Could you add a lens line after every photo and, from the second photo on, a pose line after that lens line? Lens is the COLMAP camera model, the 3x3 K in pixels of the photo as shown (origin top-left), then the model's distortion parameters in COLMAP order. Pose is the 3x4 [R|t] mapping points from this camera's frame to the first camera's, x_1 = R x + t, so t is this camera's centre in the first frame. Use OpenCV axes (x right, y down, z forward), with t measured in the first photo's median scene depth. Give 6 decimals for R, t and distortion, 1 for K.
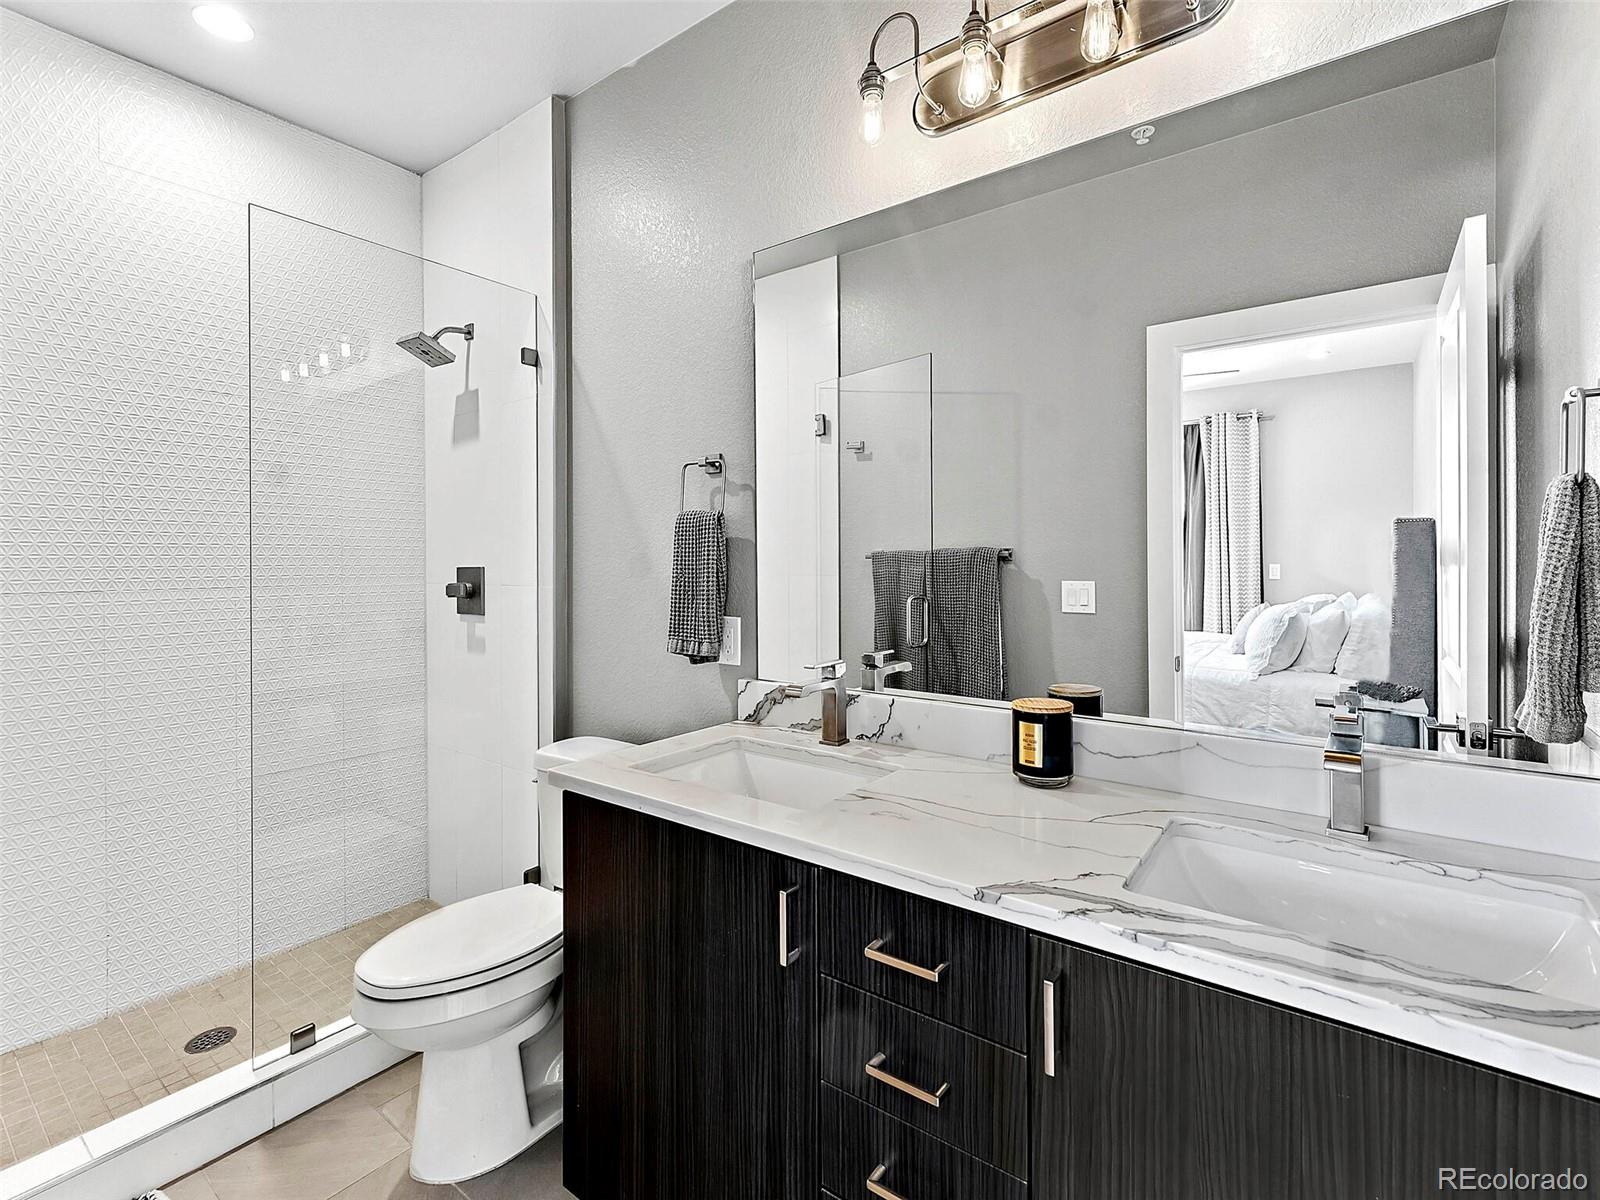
lens RADIAL K [[743.4, 0, 803.6], [0, 743.4, 562.7], [0, 0, 1]] dist [0.001029, -0.001553]
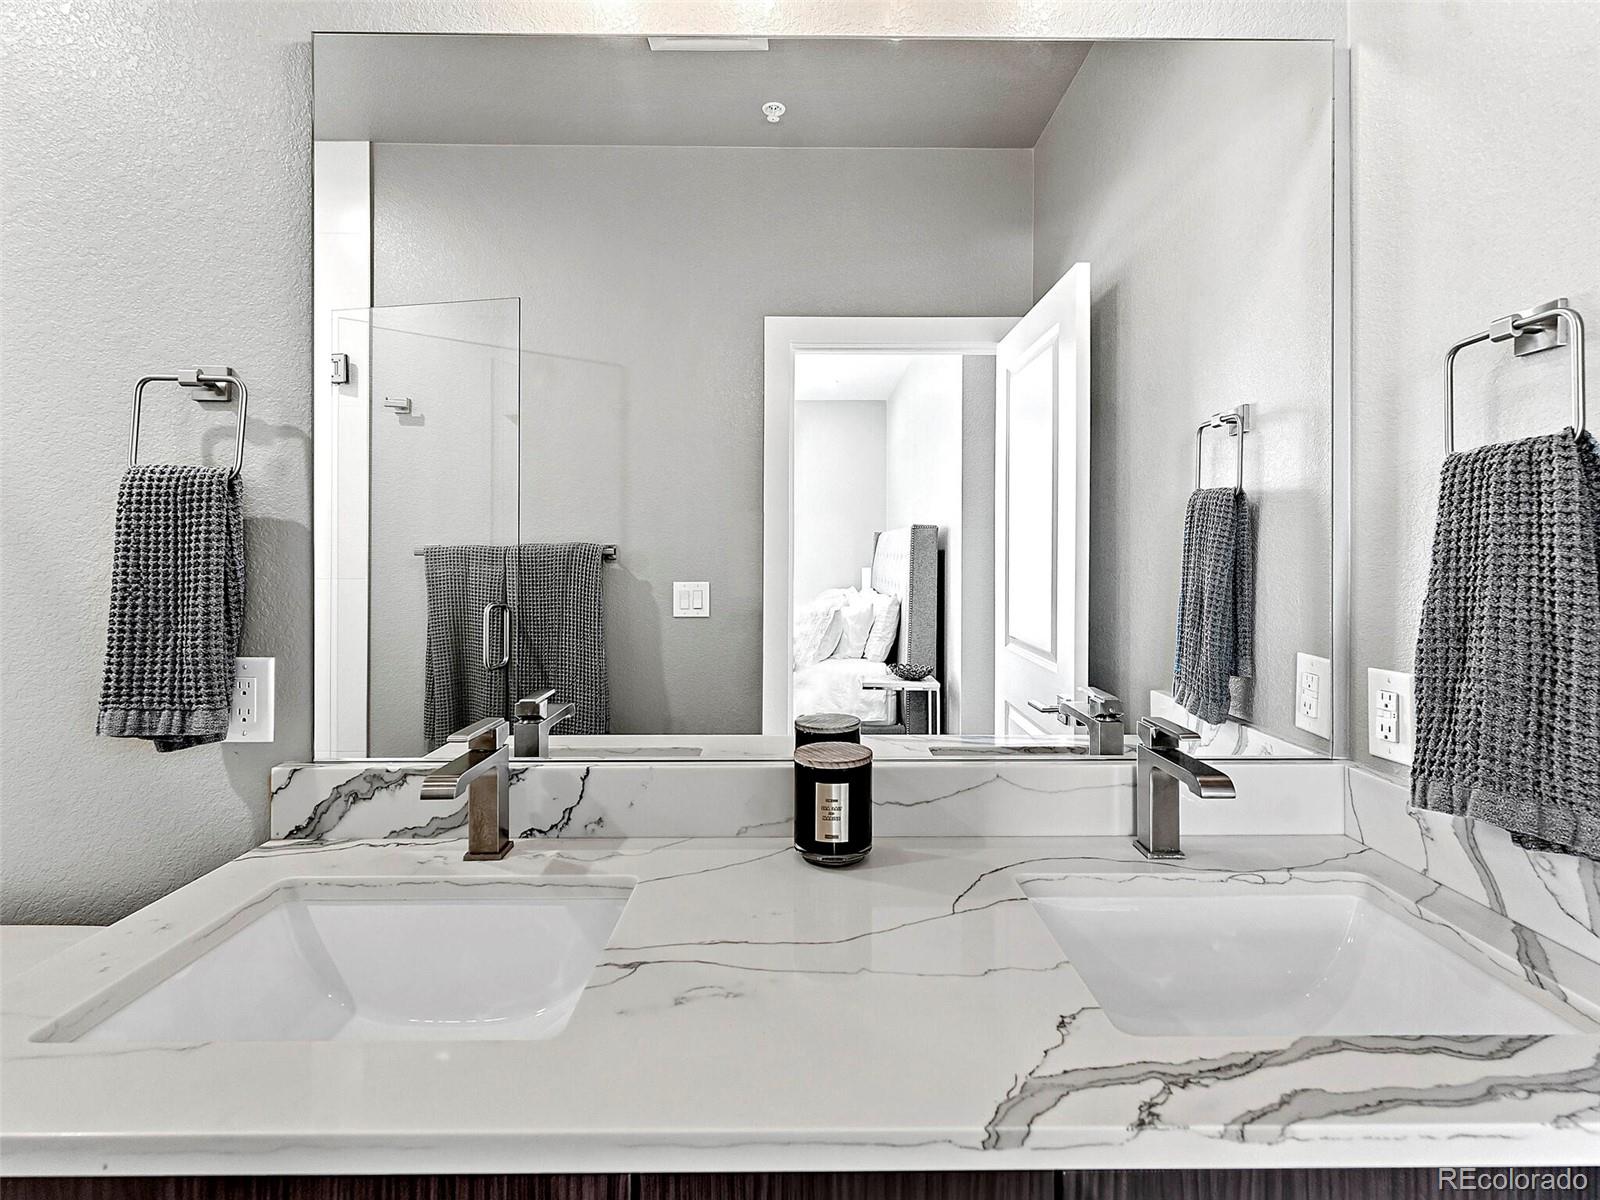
lens RADIAL K [[743.4, 0, 811.6], [0, 743.4, 555.4], [0, 0, 1]] dist [0.001029, -0.001553]
pose [[0.789461, 0.007312, 0.613758, -0.111652], [-0.003696, 0.999968, -0.007159, -0.002739], [-0.613790, 0.003383, 0.789462, 0.296663]]
